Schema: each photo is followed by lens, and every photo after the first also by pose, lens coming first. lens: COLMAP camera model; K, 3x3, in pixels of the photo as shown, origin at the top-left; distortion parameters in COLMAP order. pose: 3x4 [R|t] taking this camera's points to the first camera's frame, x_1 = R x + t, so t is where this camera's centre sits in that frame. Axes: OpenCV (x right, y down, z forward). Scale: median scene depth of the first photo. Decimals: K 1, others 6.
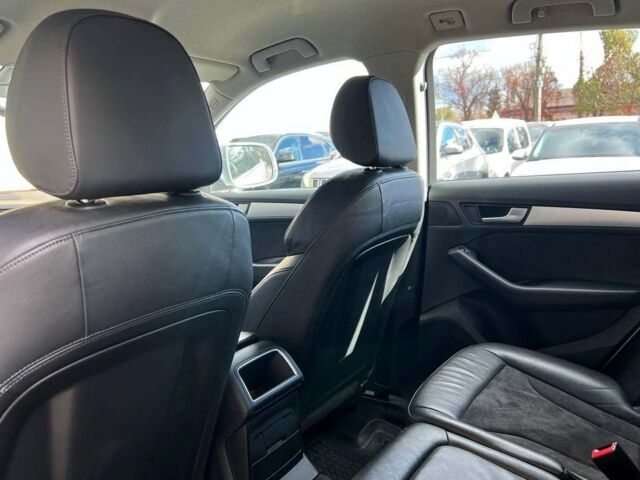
lens RADIAL K [[592.0, 0, 322.3], [0, 592.0, 209.8], [0, 0, 1]] dist [0.010363, -0.007082]
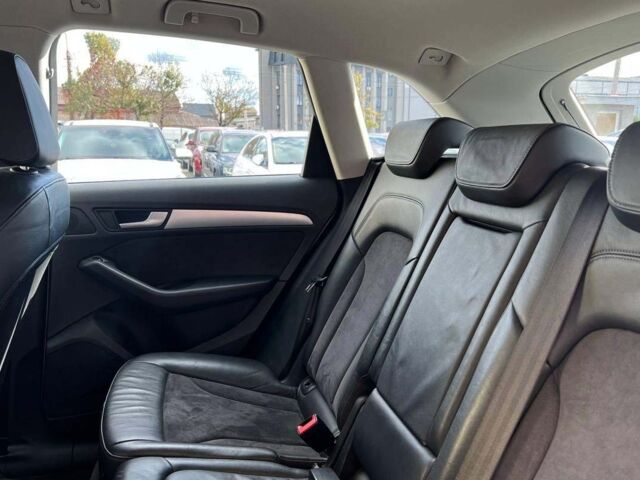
lens RADIAL K [[592.0, 0, 322.3], [0, 592.0, 209.8], [0, 0, 1]] dist [0.010363, -0.007082]
pose [[0.668705, -0.032837, 0.742802, -0.216251], [0.032567, 0.999359, 0.014860, -0.011640], [-0.742814, 0.014253, 0.669346, 0.143847]]
